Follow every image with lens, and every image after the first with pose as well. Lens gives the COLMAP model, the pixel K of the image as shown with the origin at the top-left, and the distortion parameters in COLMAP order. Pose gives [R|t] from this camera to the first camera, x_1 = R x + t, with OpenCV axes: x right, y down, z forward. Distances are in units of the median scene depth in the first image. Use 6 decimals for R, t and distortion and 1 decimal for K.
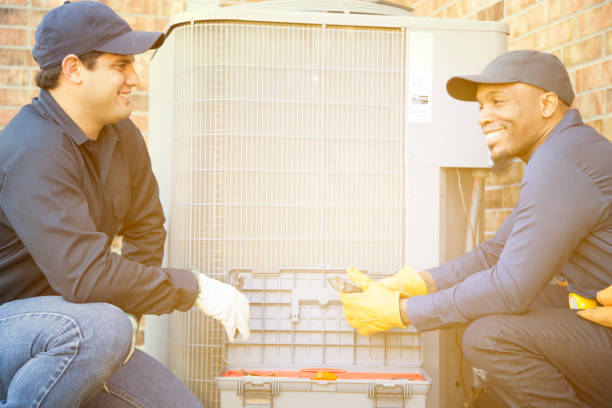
lens RADIAL K [[1119.3, 0, 306.0], [0, 1119.3, 204.0], [0, 0, 1]] dist [0.303423, -0.054669]
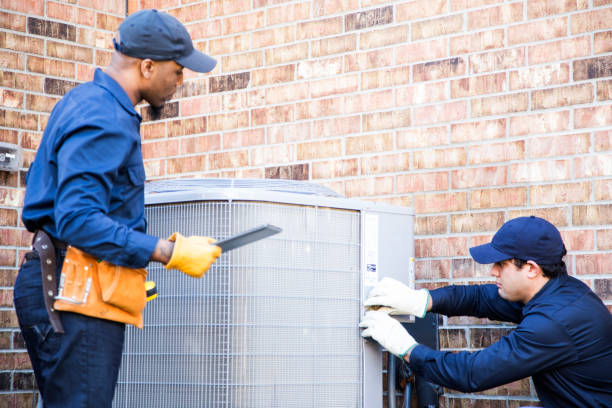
lens RADIAL K [[1601.2, 0, 306.0], [0, 1601.2, 204.0], [0, 0, 1]] dist [0.566533, 0.256235]
pose [[0.838864, 0.047437, 0.542270, -0.937251], [-0.014179, 0.997762, -0.065348, -0.046269], [-0.544156, 0.047129, 0.837659, -0.458889]]
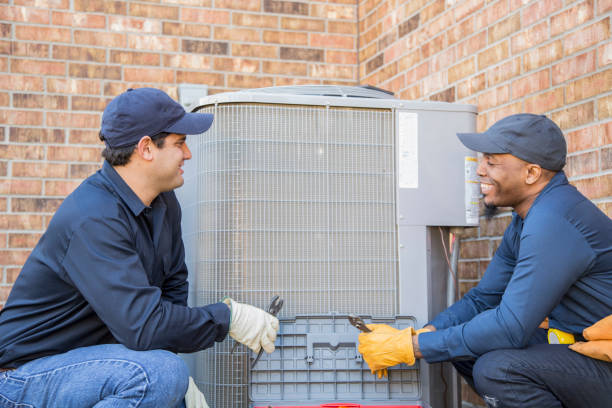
lens RADIAL K [[937.1, 0, 306.0], [0, 937.1, 204.0], [0, 0, 1]] dist [0.193379, 0.016328]
pose [[0.997026, -0.009555, 0.076468, -0.081777], [0.013669, 0.998476, -0.053462, -0.004830], [-0.075841, 0.054349, 0.995638, 0.032222]]
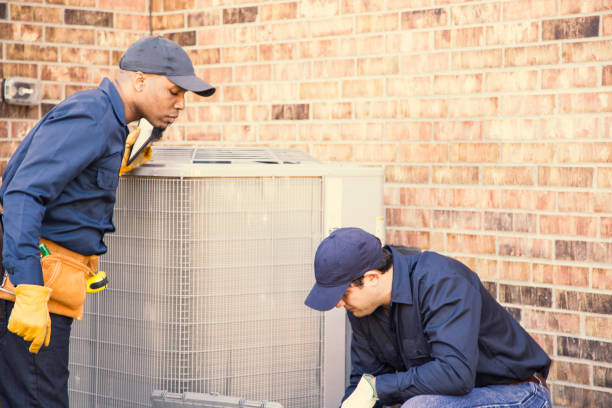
lens RADIAL K [[1701.7, 0, 306.0], [0, 1701.7, 204.0], [0, 0, 1]] dist [0.634726, -0.287882]
pose [[0.897572, -0.013338, 0.440667, -0.795491], [-0.012234, 0.998404, 0.055138, -0.233004], [-0.440699, -0.054882, 0.895976, -0.740931]]
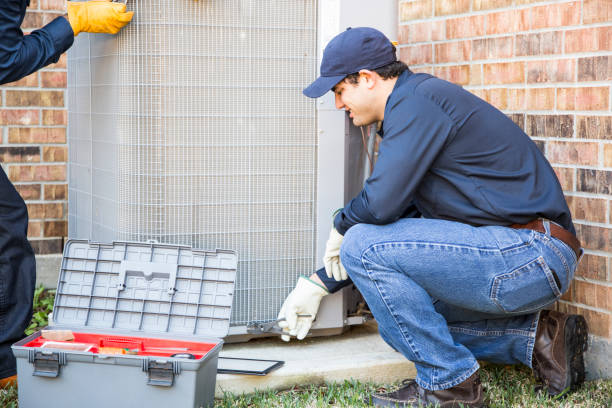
lens RADIAL K [[1242.5, 0, 306.0], [0, 1242.5, 204.0], [0, 0, 1]] dist [0.357925, 0.222290]
pose [[0.984104, -0.014040, 0.177036, -0.158911], [-0.004447, 0.994609, 0.103601, -0.071781], [-0.177536, -0.102741, 0.978737, -0.299112]]
